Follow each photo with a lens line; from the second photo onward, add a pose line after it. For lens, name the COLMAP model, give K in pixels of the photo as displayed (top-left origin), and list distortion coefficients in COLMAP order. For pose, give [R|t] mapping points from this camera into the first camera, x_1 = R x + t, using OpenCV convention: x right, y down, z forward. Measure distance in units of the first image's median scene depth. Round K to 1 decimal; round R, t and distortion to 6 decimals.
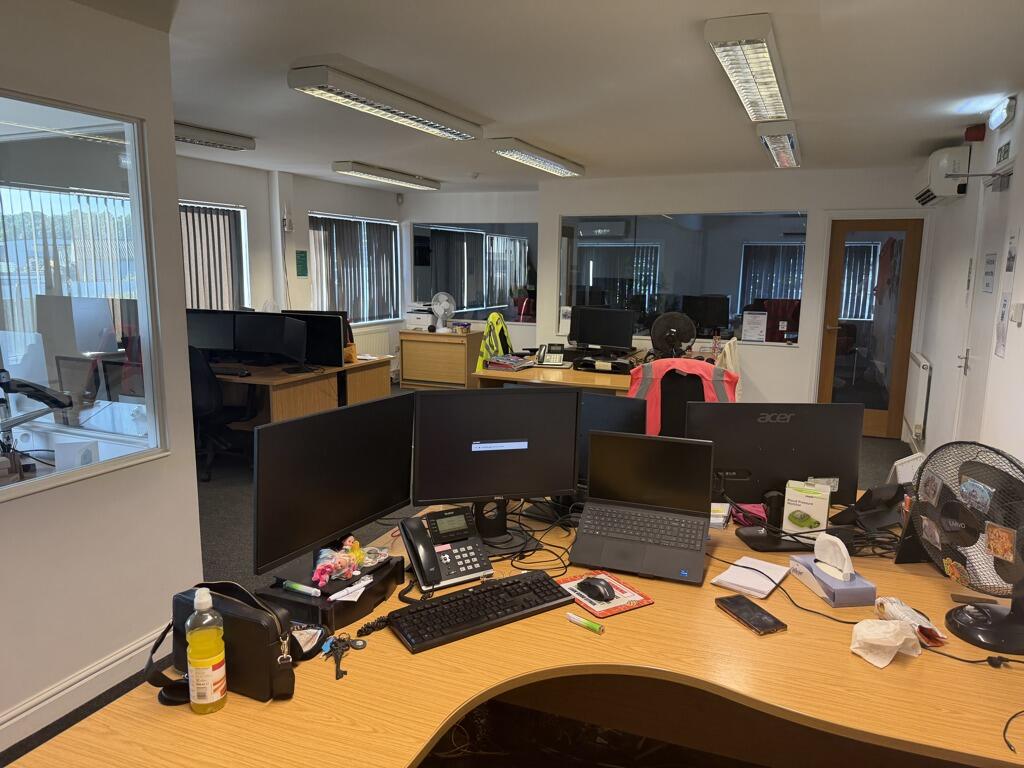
lens RADIAL K [[727.8, 0, 512.0], [0, 727.8, 384.0], [0, 0, 1]] dist [0.180599, -0.319699]
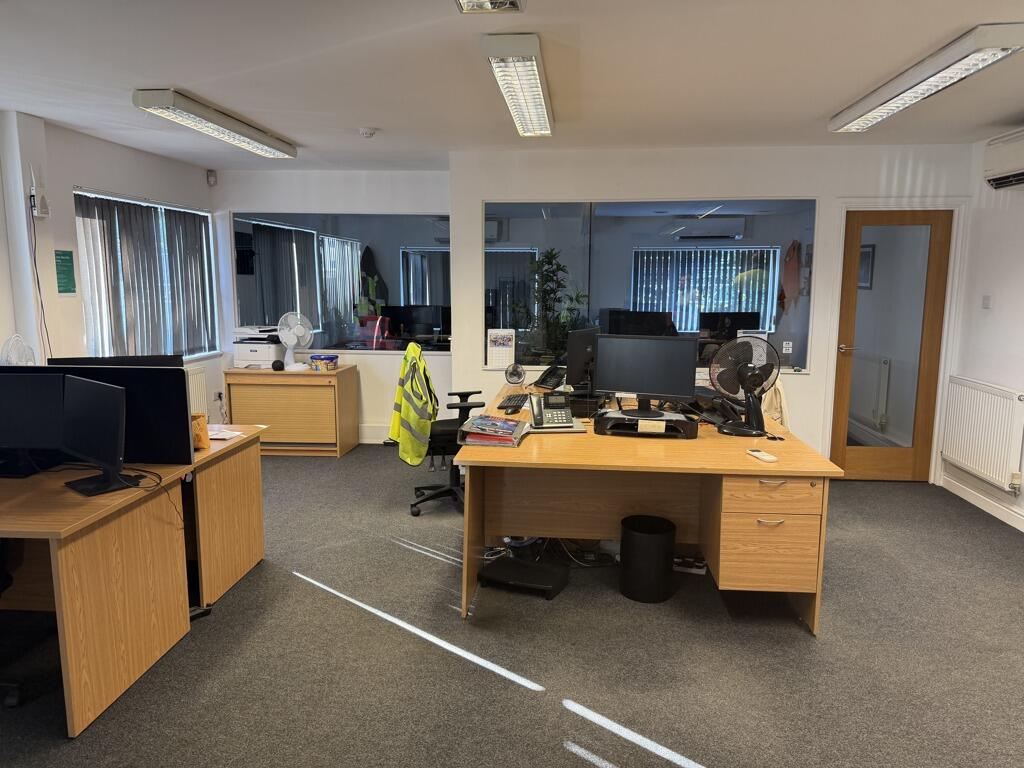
lens RADIAL K [[723.4, 0, 512.0], [0, 723.4, 384.0], [0, 0, 1]] dist [0.039748, -0.052514]
pose [[0.947858, -0.056696, 0.313609, -0.119002], [0.061014, 0.998129, -0.003961, -0.043810], [-0.312798, 0.022889, 0.949544, 0.299095]]
